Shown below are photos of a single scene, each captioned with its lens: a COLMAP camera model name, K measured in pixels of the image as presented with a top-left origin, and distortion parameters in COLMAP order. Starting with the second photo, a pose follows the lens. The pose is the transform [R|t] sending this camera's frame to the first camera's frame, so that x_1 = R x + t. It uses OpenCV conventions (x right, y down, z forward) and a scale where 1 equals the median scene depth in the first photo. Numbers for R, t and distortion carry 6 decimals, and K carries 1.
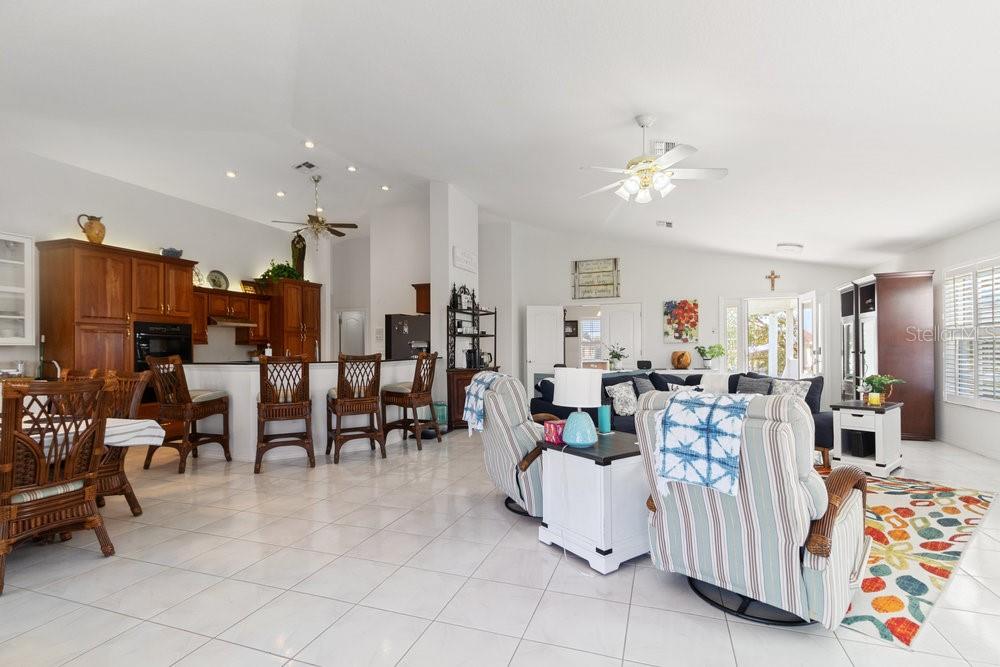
lens RADIAL K [[463.6, 0, 500.0], [0, 463.6, 333.5], [0, 0, 1]] dist [-0.001154, -0.000416]
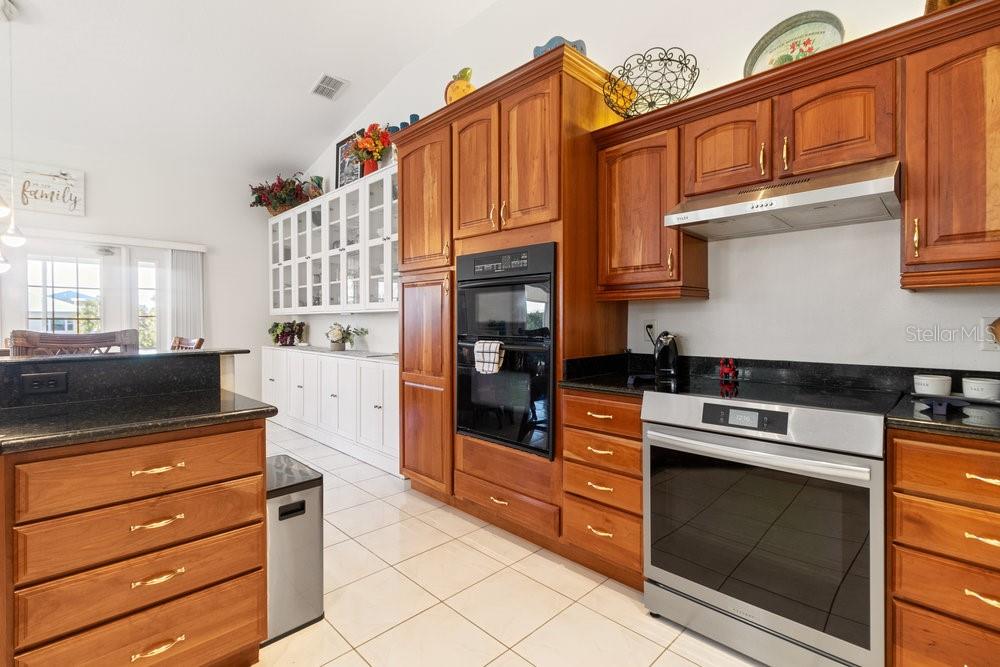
lens RADIAL K [[461.7, 0, 498.1], [0, 461.7, 323.3], [0, 0, 1]] dist [0.007871, -0.000432]
pose [[-0.438528, 0.013573, -0.898615, -0.837734], [0.033690, 0.999431, -0.001345, 0.093947], [0.898086, -0.030864, -0.438735, 2.694954]]
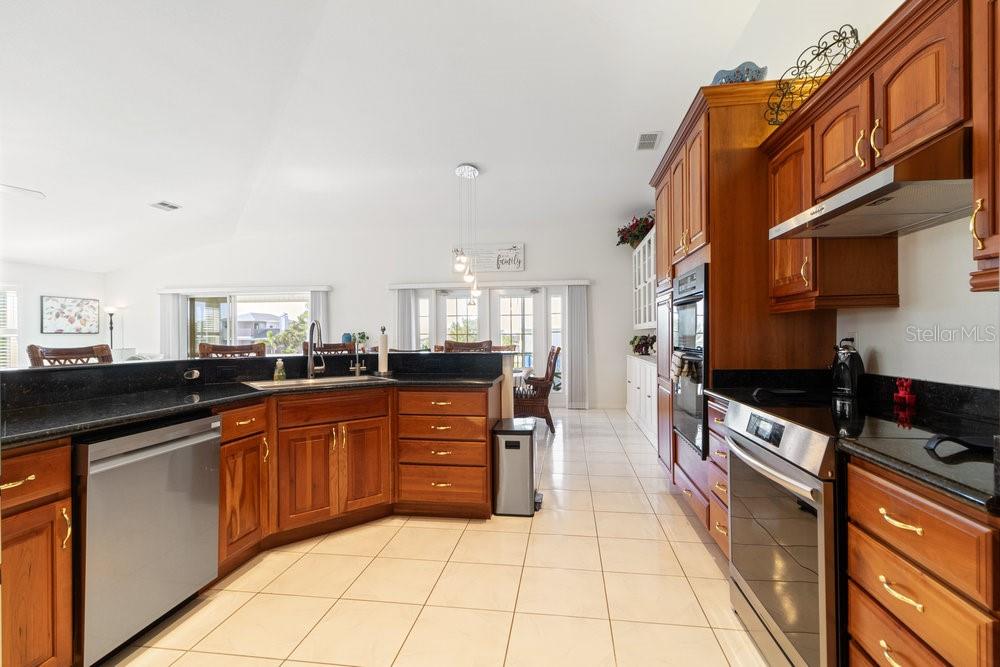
lens RADIAL K [[453.0, 0, 500.0], [0, 453.0, 333.5], [0, 0, 1]] dist [-0.000924, 0.000183]
pose [[-0.980366, 0.015408, -0.196584, -1.041351], [0.022635, 0.999146, -0.034570, 0.111325], [0.195884, -0.038341, -0.979877, 3.202948]]
